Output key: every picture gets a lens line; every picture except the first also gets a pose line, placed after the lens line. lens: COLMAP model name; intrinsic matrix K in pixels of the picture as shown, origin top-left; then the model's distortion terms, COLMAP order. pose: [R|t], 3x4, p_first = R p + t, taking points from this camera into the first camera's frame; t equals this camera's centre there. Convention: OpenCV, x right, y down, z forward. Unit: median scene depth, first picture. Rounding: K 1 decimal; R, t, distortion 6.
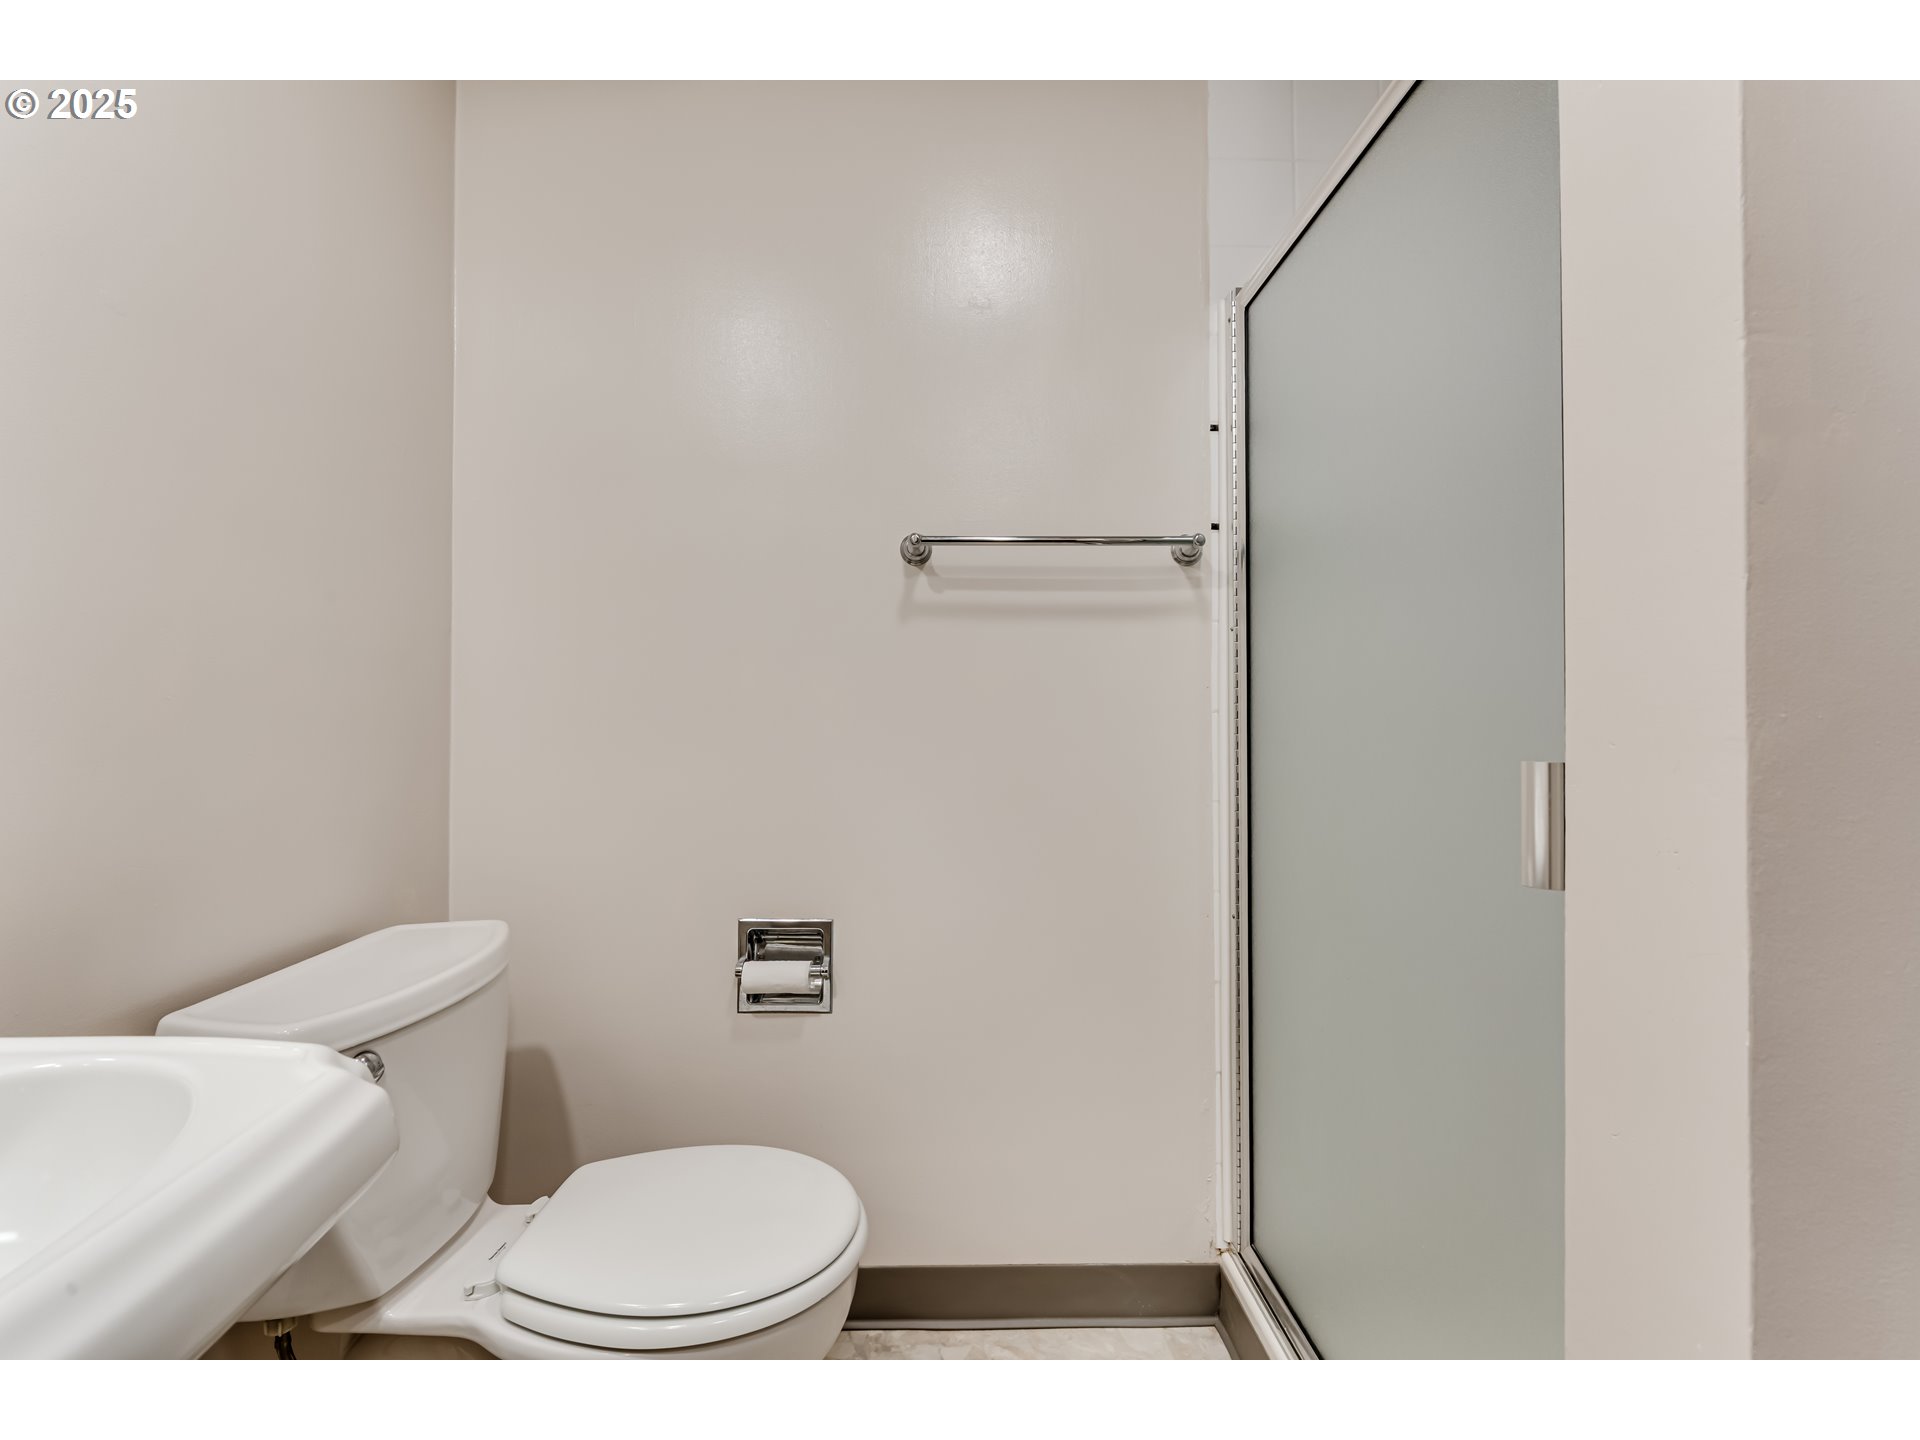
lens RADIAL K [[868.5, 0, 959.6], [0, 868.5, 715.8], [0, 0, 1]] dist [-0.001777, 0.000922]
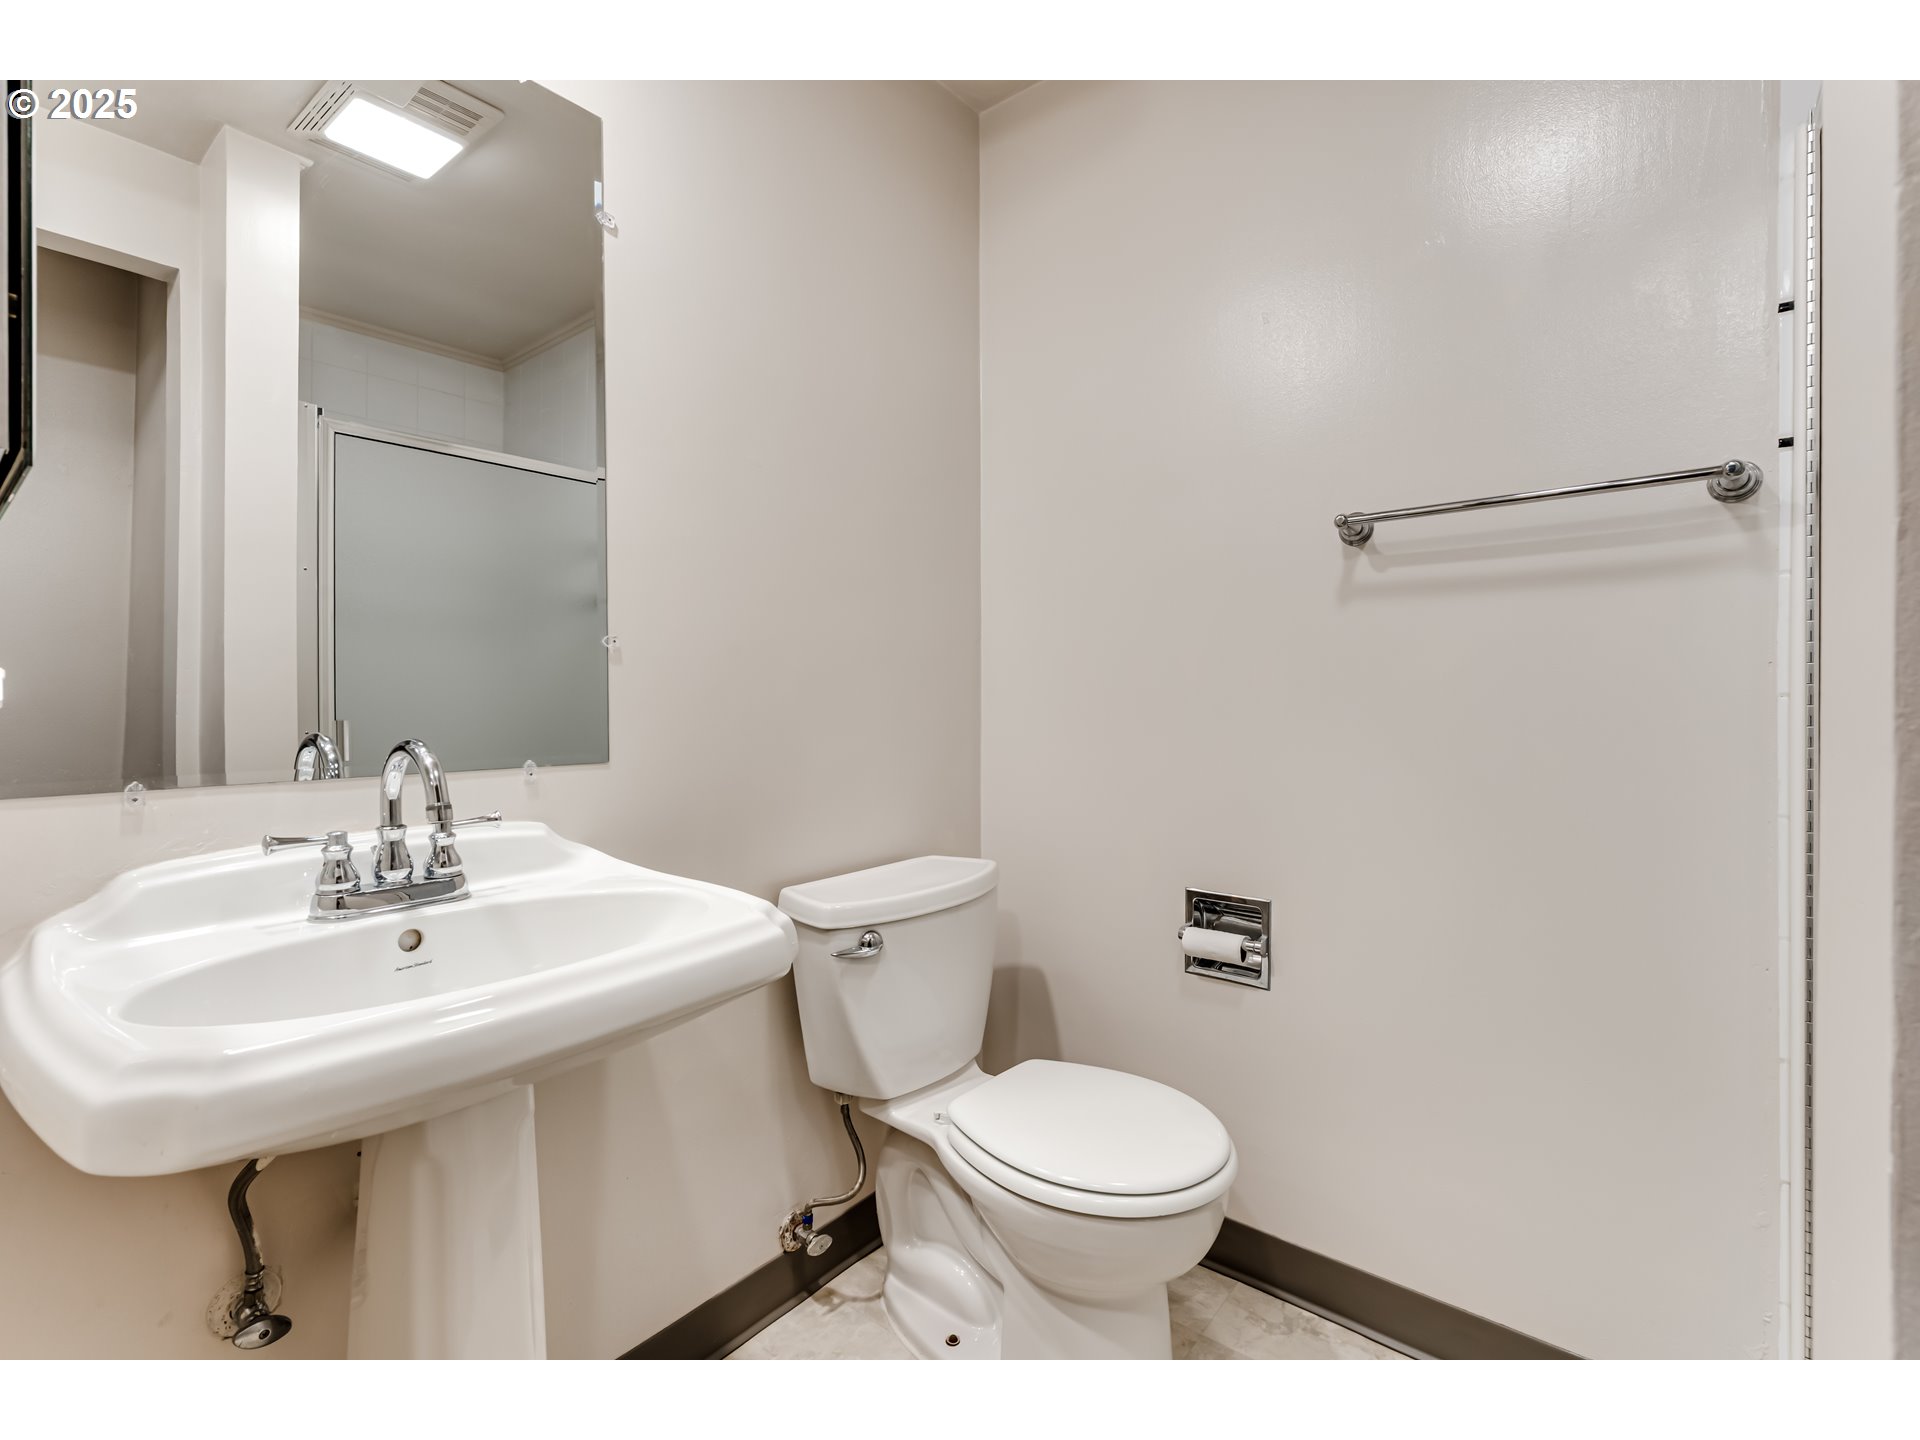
lens RADIAL K [[868.5, 0, 960.6], [0, 868.5, 712.9], [0, 0, 1]] dist [-0.001777, 0.000922]
pose [[0.754307, 0.005064, -0.656503, 0.252194], [0.006896, 0.999854, 0.015636, -0.006119], [0.656486, -0.016322, 0.754162, -0.014335]]
